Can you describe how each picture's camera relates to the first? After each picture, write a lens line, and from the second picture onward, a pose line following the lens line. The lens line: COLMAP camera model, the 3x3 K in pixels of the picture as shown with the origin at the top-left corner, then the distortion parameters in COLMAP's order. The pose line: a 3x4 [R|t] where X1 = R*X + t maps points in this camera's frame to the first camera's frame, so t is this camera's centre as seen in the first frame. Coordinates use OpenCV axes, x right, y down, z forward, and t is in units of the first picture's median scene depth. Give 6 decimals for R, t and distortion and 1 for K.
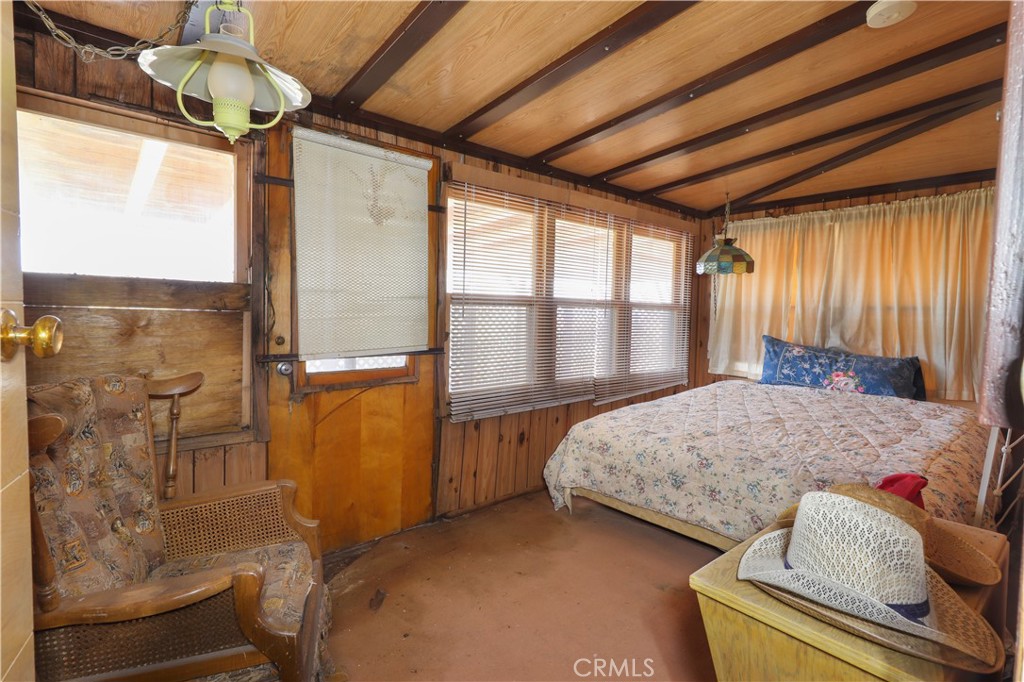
lens RADIAL K [[479.1, 0, 511.2], [0, 479.1, 336.5], [0, 0, 1]] dist [0.003982, 0.001310]
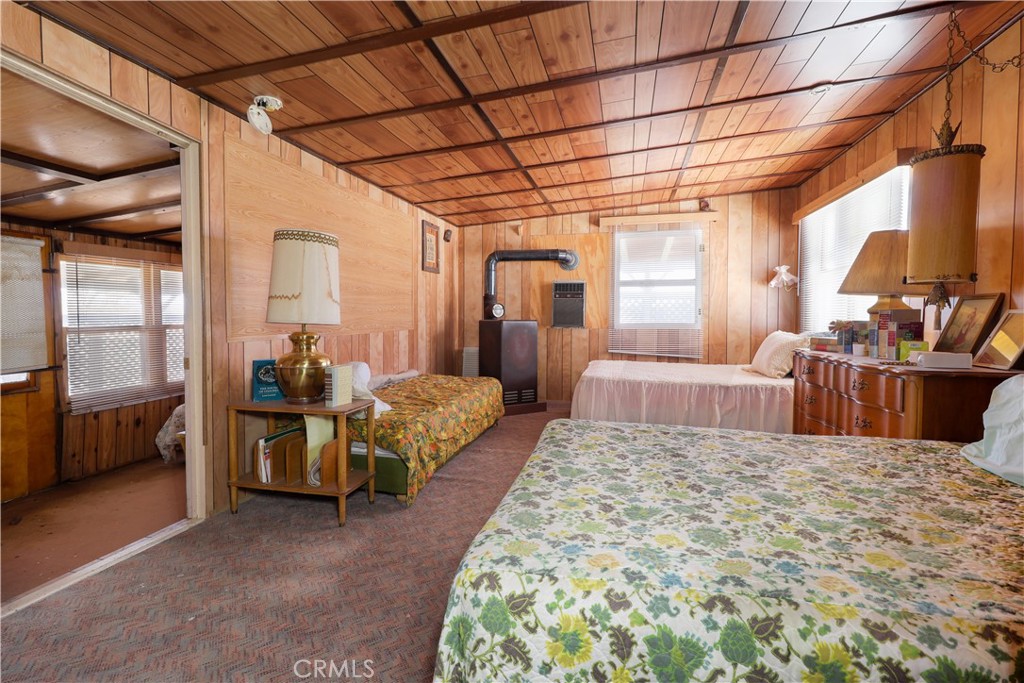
lens RADIAL K [[479.1, 0, 509.4], [0, 479.1, 335.4], [0, 0, 1]] dist [0.003982, 0.001310]
pose [[0.815535, -0.042823, 0.577121, 0.128327], [0.040822, 0.999031, 0.016443, -0.036139], [-0.577265, 0.010149, 0.816493, -0.986525]]
